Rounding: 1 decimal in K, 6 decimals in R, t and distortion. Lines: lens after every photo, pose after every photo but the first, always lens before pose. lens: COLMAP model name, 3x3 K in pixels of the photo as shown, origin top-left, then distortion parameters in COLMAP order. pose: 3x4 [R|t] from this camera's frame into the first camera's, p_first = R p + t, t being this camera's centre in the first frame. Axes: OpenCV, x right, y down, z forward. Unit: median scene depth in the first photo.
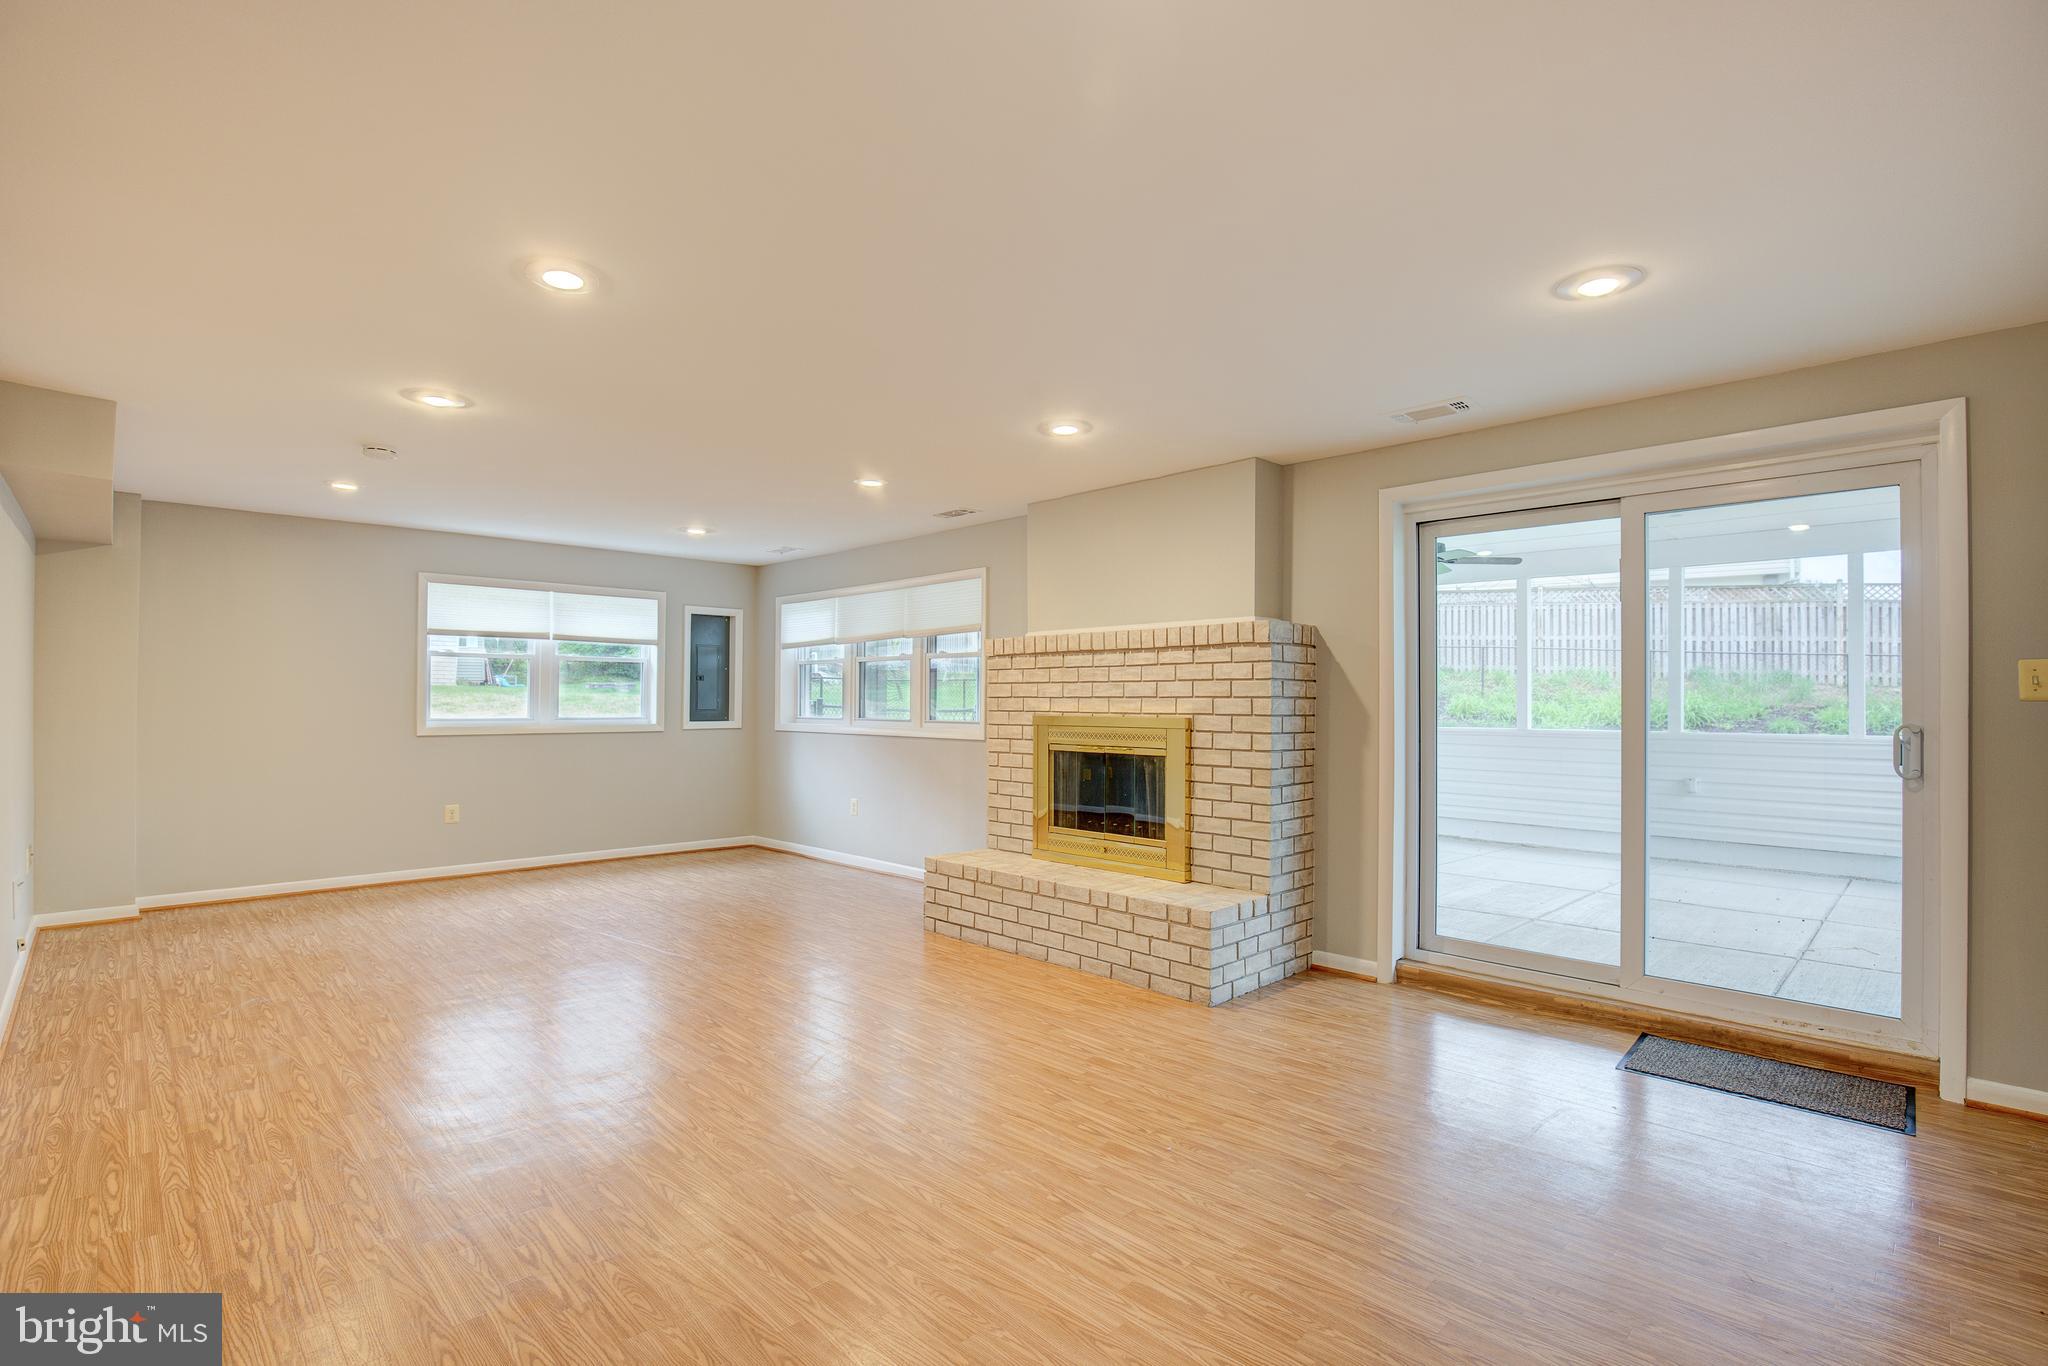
lens RADIAL K [[951.7, 0, 1026.2], [0, 951.7, 691.5], [0, 0, 1]] dist [-0.030206, 0.000348]
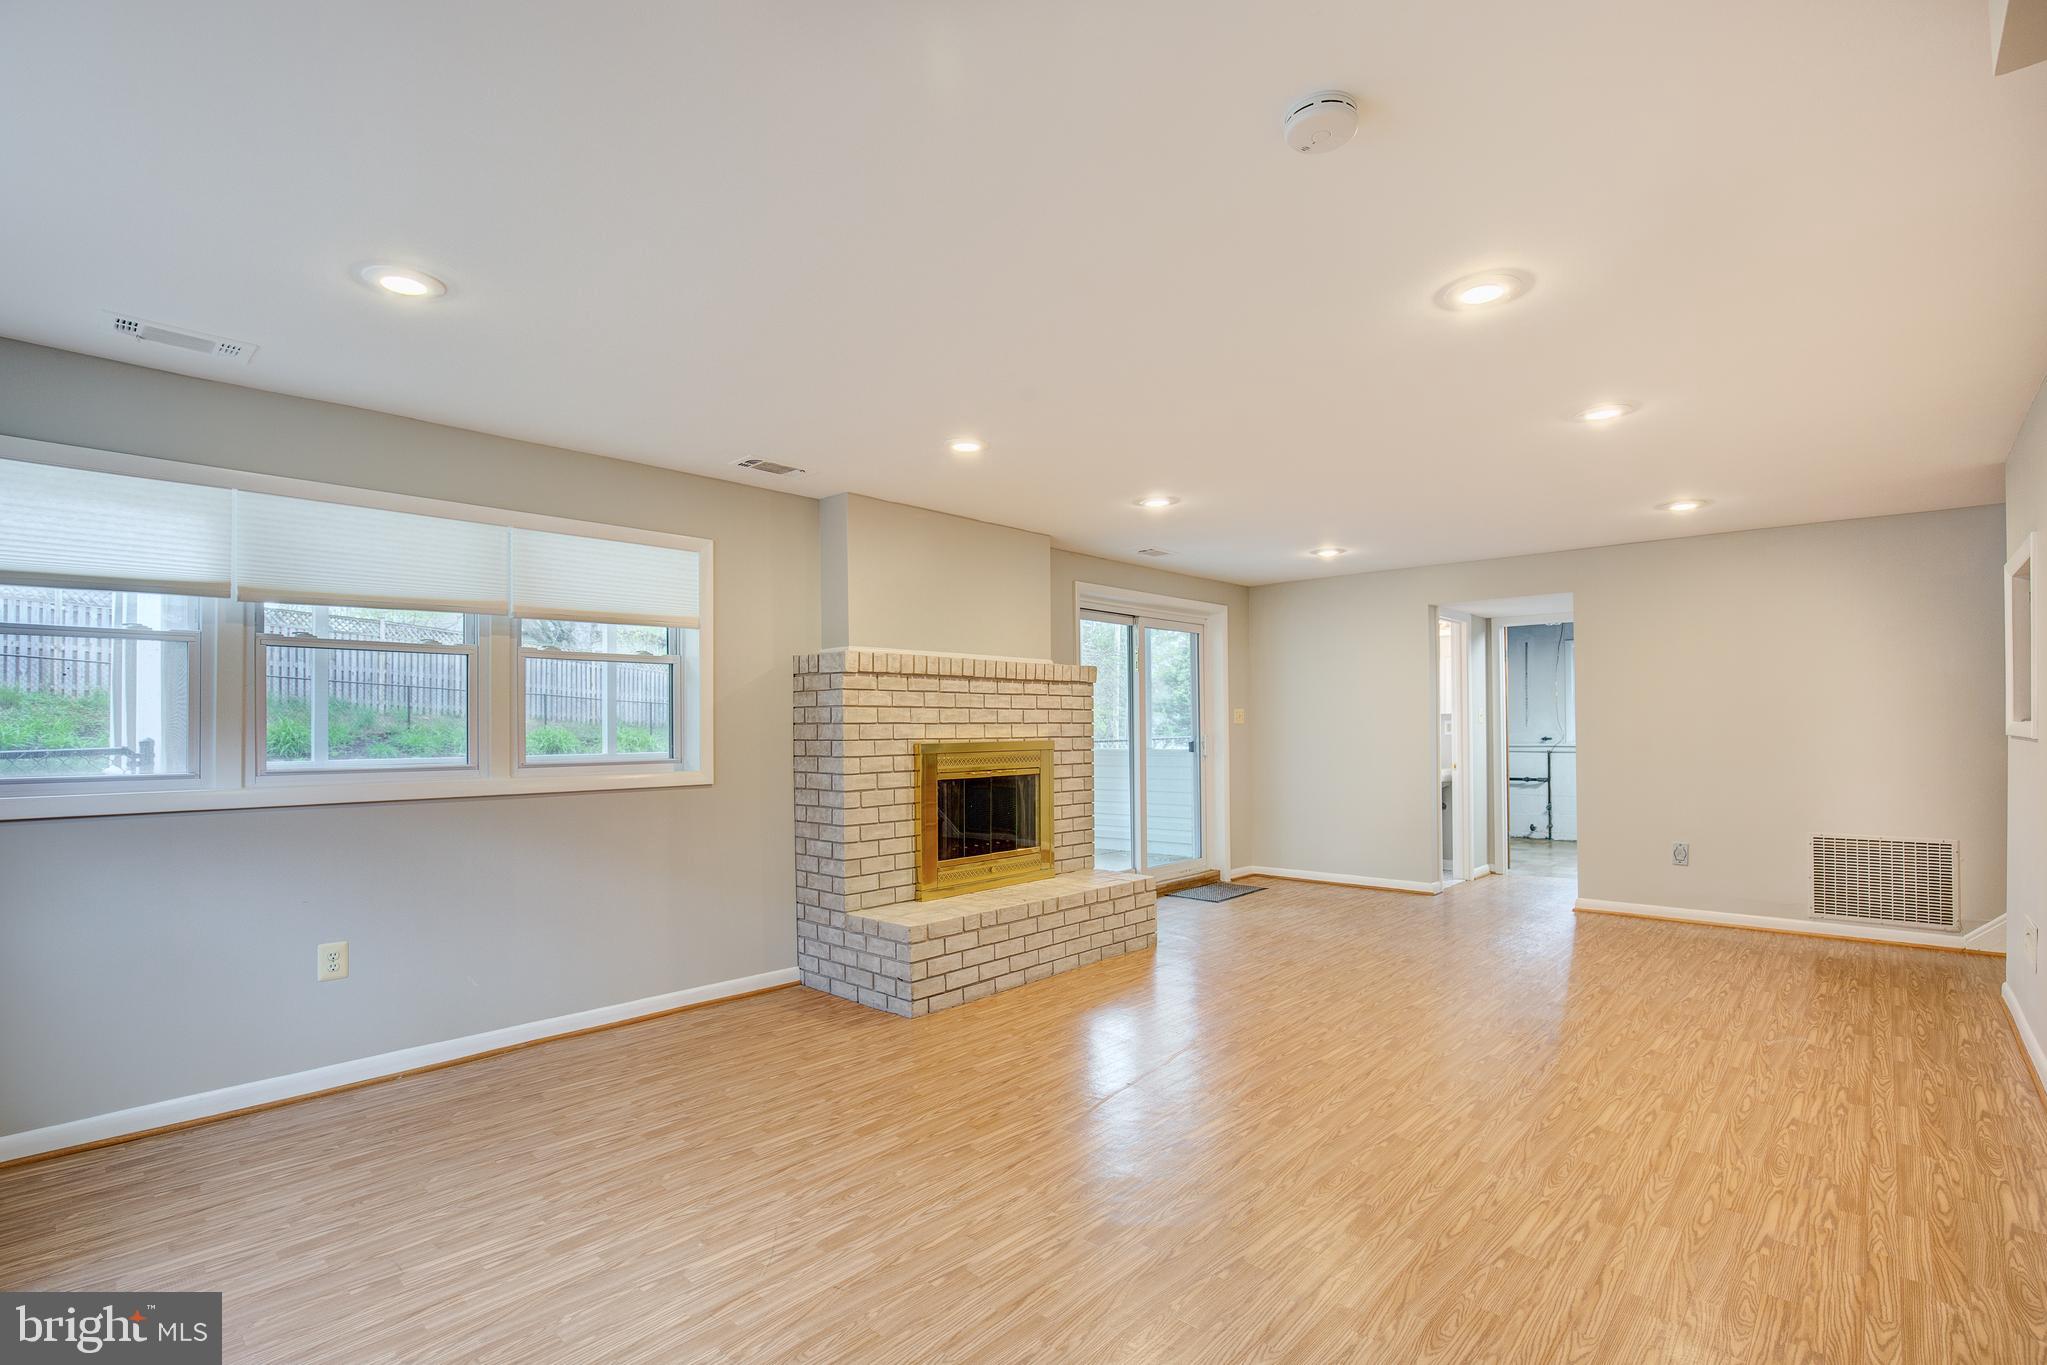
lens RADIAL K [[936.9, 0, 1027.6], [0, 936.9, 720.3], [0, 0, 1]] dist [-0.031683, 0.000215]
pose [[-0.040743, 0.002667, 0.999166, -0.910161], [-0.005630, 0.999980, -0.002898, 0.005374], [-0.999154, -0.005744, -0.040727, 0.965018]]
